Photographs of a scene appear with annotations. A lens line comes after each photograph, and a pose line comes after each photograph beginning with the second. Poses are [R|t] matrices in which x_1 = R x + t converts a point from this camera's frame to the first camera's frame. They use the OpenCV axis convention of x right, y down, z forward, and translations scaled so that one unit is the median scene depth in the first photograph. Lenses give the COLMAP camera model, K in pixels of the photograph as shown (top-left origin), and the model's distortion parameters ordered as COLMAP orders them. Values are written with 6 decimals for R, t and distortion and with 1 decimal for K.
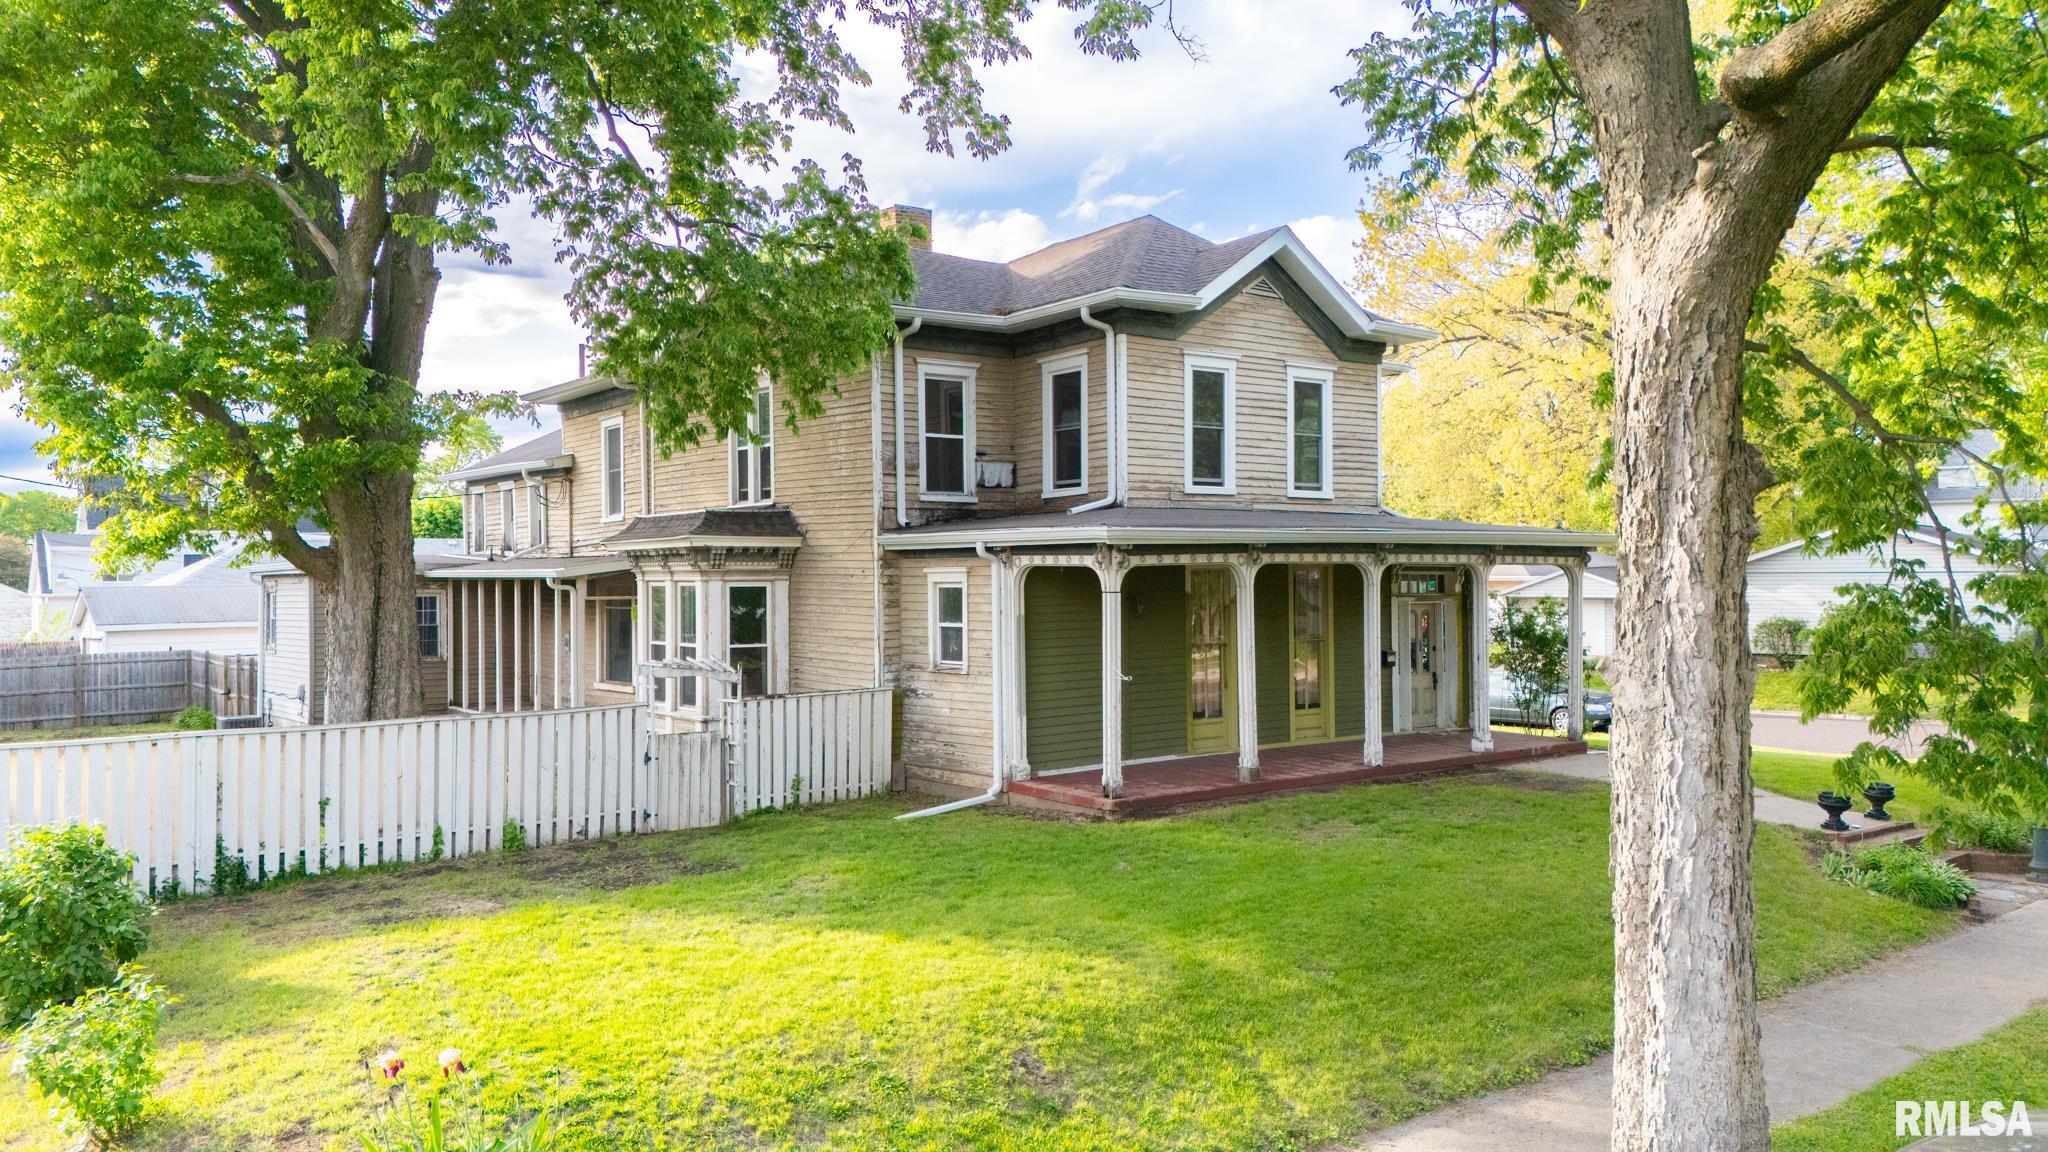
lens RADIAL K [[1484.6, 0, 983.5], [0, 1484.6, 564.2], [0, 0, 1]] dist [0.052051, -0.024531]
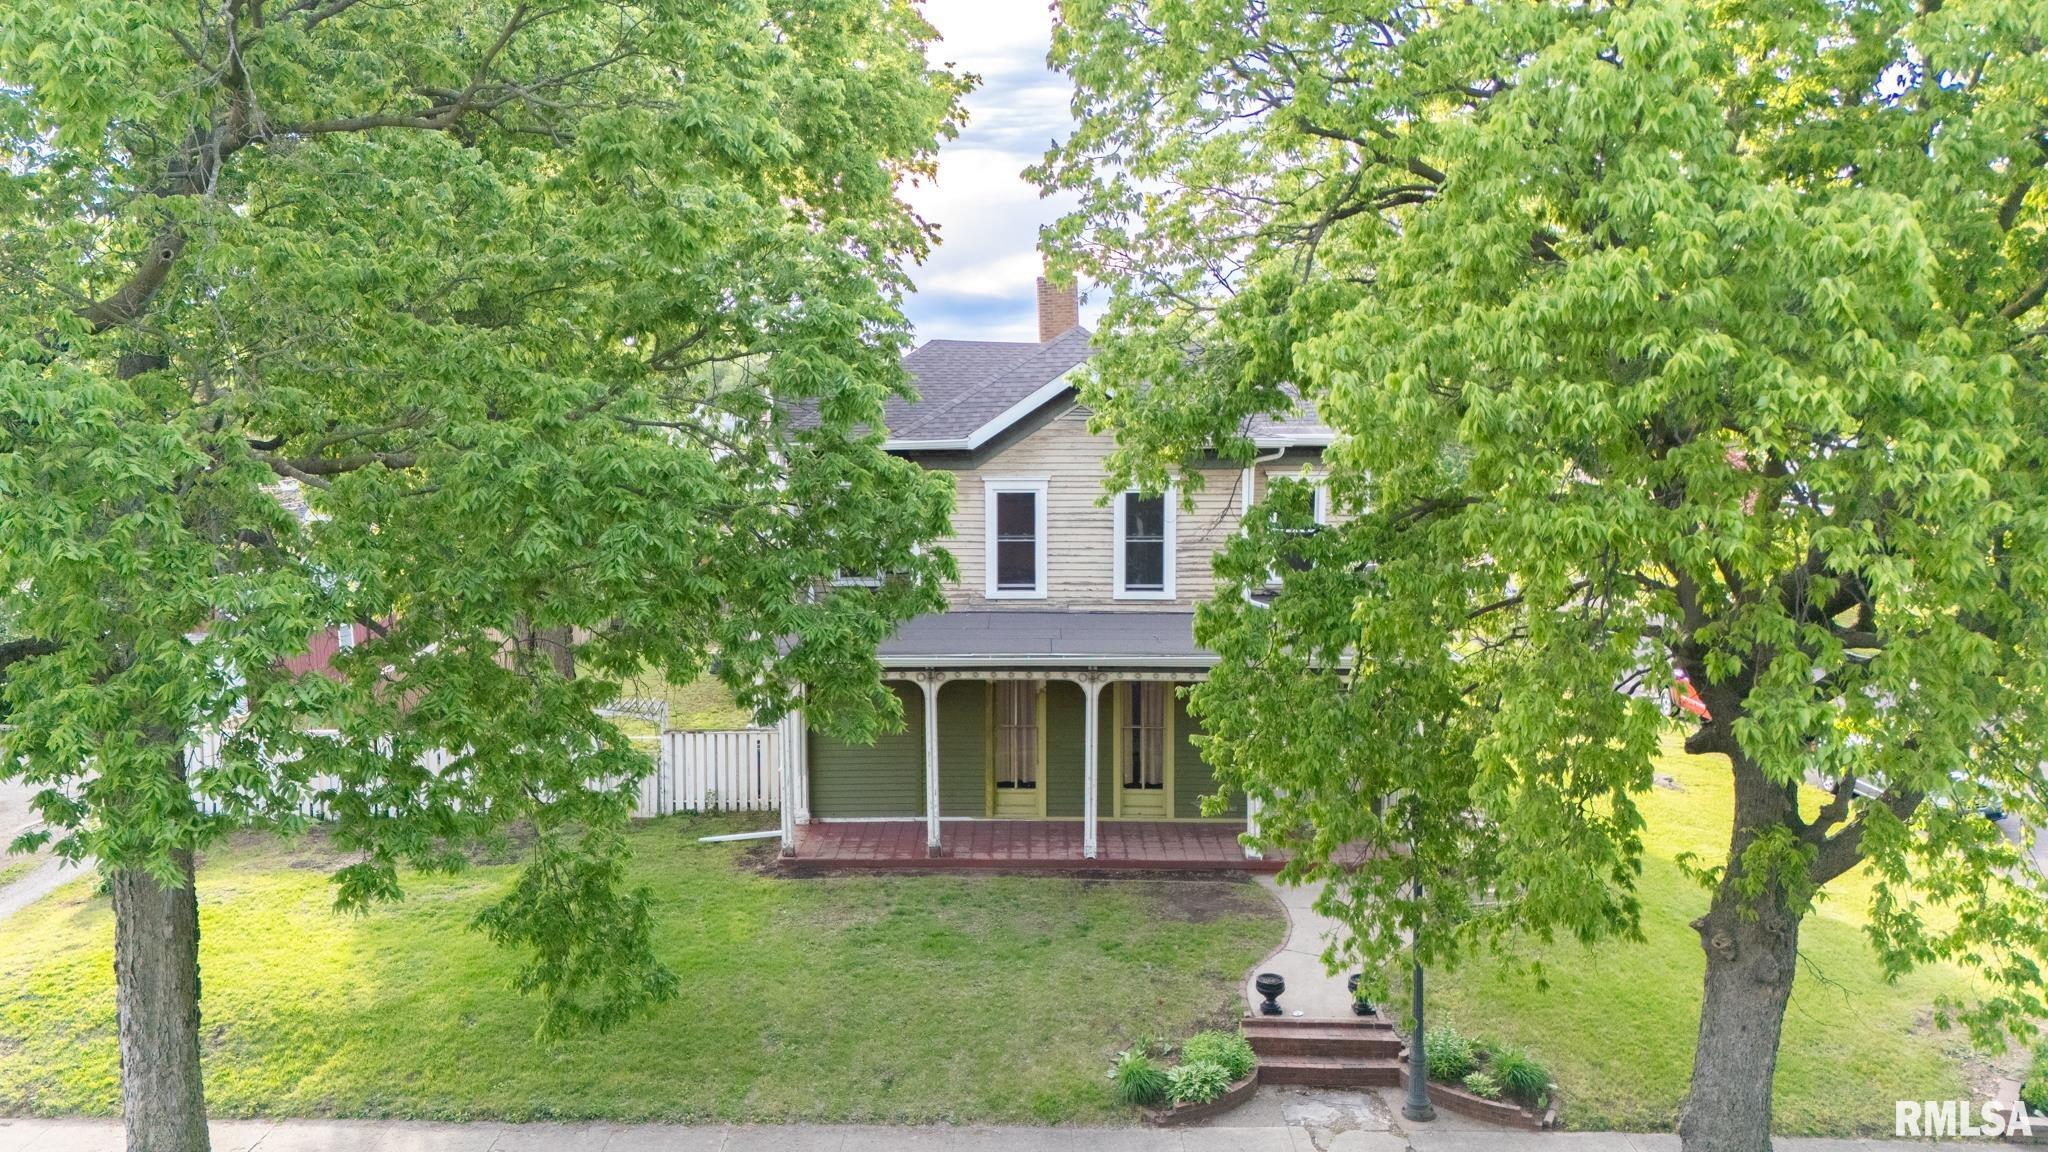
lens RADIAL K [[1484.6, 0, 1017.4], [0, 1484.6, 572.5], [0, 0, 1]] dist [0.052051, -0.024531]
pose [[0.786252, 0.069030, -0.614038, 0.885561], [-0.001640, 0.993970, 0.109642, -0.200348], [0.617903, -0.085199, 0.781624, 0.103885]]
